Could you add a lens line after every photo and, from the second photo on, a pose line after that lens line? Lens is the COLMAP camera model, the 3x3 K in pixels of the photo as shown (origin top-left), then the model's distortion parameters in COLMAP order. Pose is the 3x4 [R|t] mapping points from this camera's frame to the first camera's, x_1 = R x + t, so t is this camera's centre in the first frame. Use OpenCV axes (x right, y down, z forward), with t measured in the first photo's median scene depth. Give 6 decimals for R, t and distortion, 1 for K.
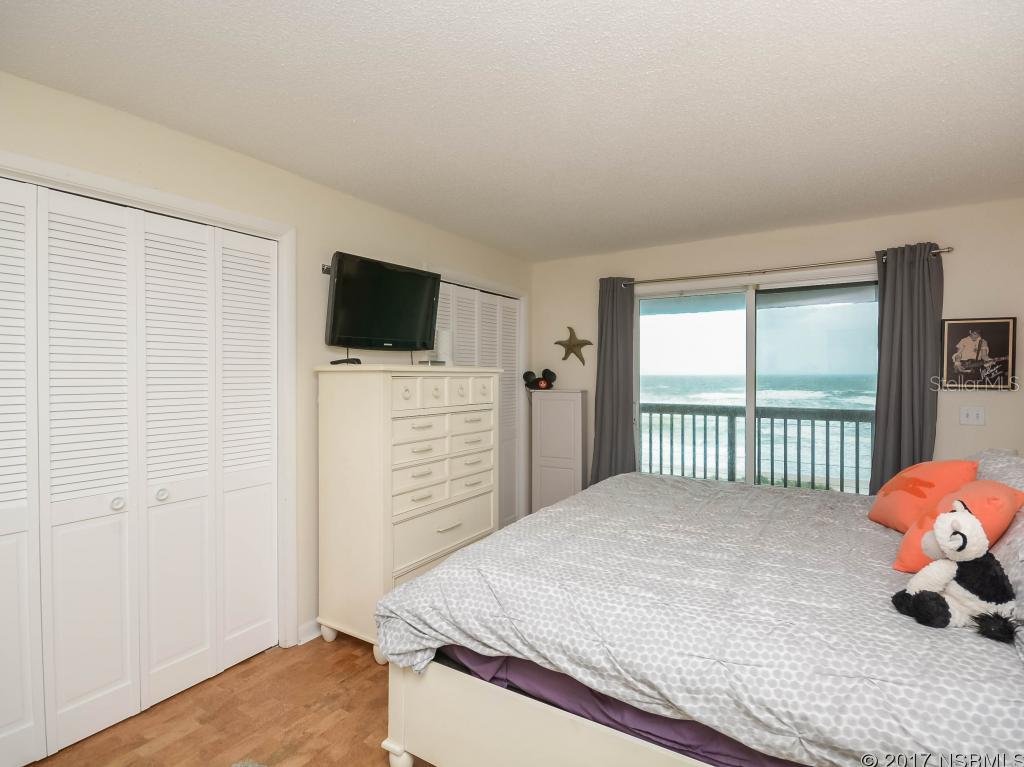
lens RADIAL K [[522.7, 0, 512.0], [0, 522.7, 383.5], [0, 0, 1]] dist [-0.004728, -0.000838]
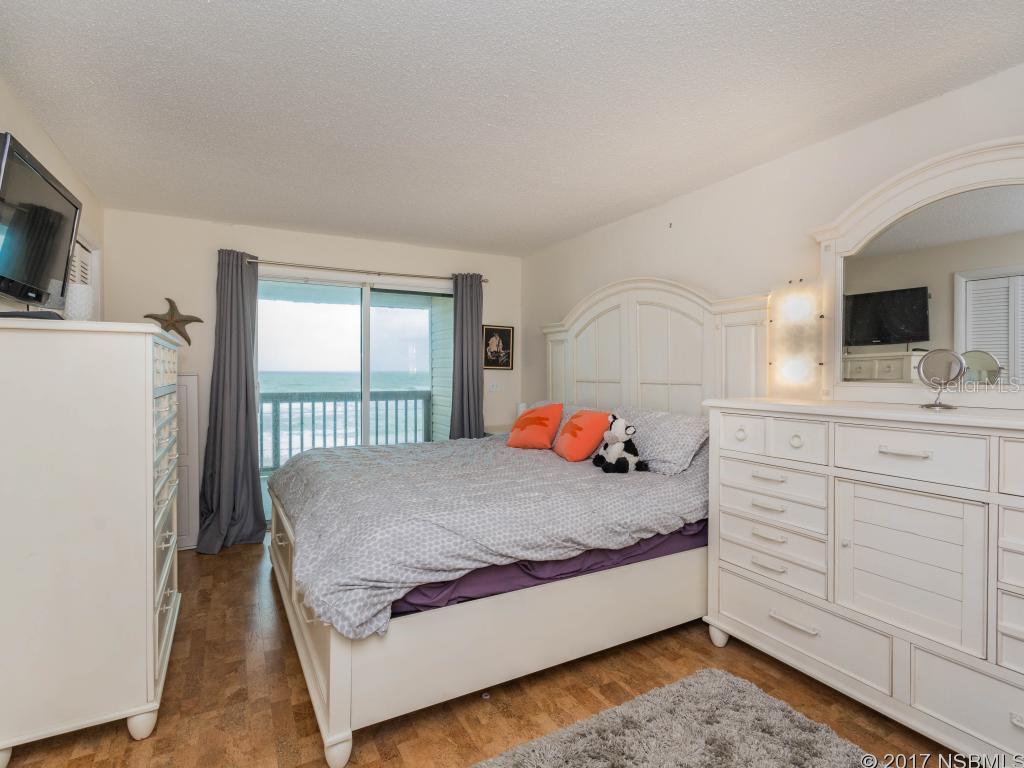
lens RADIAL K [[530.6, 0, 512.0], [0, 530.6, 384.0], [0, 0, 1]] dist [0.002355, 0.000592]
pose [[0.482858, -0.017592, 0.875522, -0.543743], [0.012797, 0.999833, 0.013032, 0.035543], [-0.875605, 0.004912, 0.483003, 0.164101]]
